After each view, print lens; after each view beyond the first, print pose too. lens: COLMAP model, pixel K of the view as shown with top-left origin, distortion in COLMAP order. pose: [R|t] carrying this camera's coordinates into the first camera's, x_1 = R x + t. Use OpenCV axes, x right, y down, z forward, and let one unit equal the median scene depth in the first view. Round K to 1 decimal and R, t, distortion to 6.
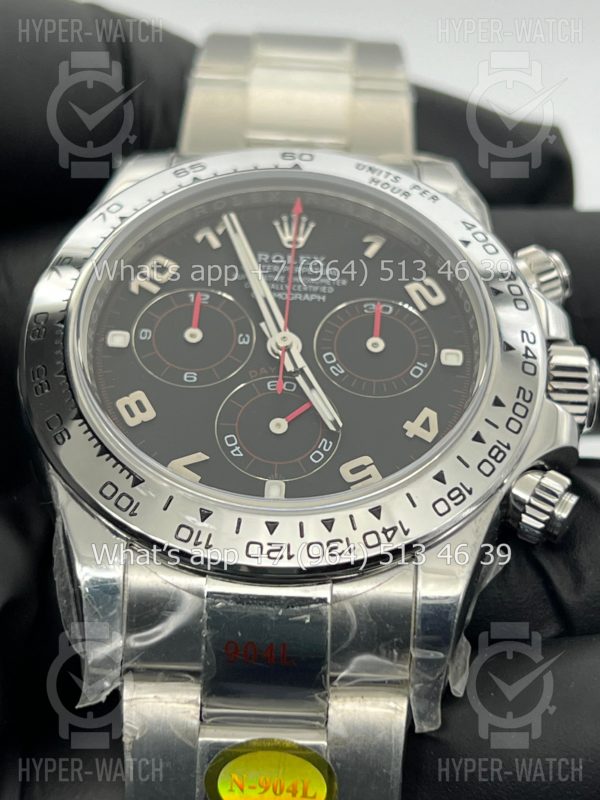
lens RADIAL K [[1827.4, 0, 298.7], [0, 1827.4, 398.1], [0, 0, 1]] dist [0.130067, 0.000000]
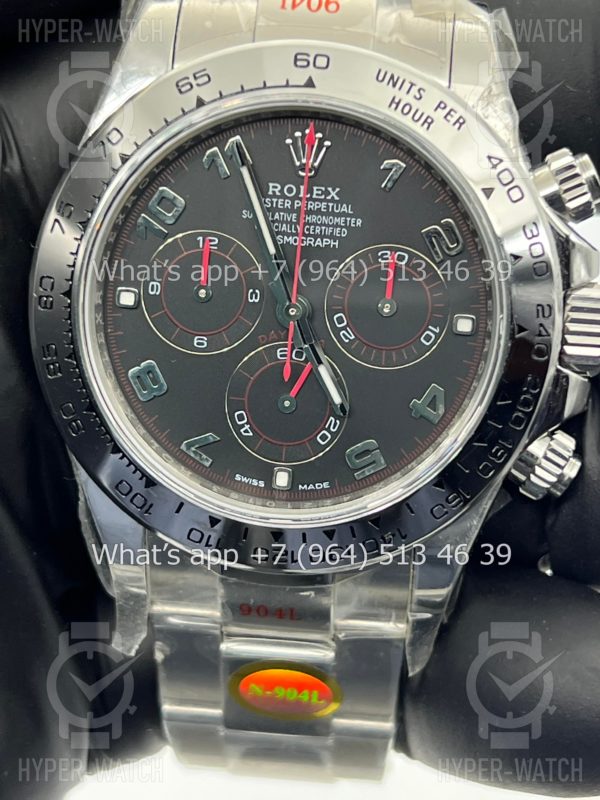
lens RADIAL K [[1827.4, 0, 295.7], [0, 1827.4, 414.7], [0, 0, 1]] dist [0.130067, 0.000000]
pose [[0.995556, 0.030319, -0.089161, 0.083059], [0.032689, 0.776641, 0.629094, -0.607741], [0.088319, -0.629213, 0.772199, 0.205538]]
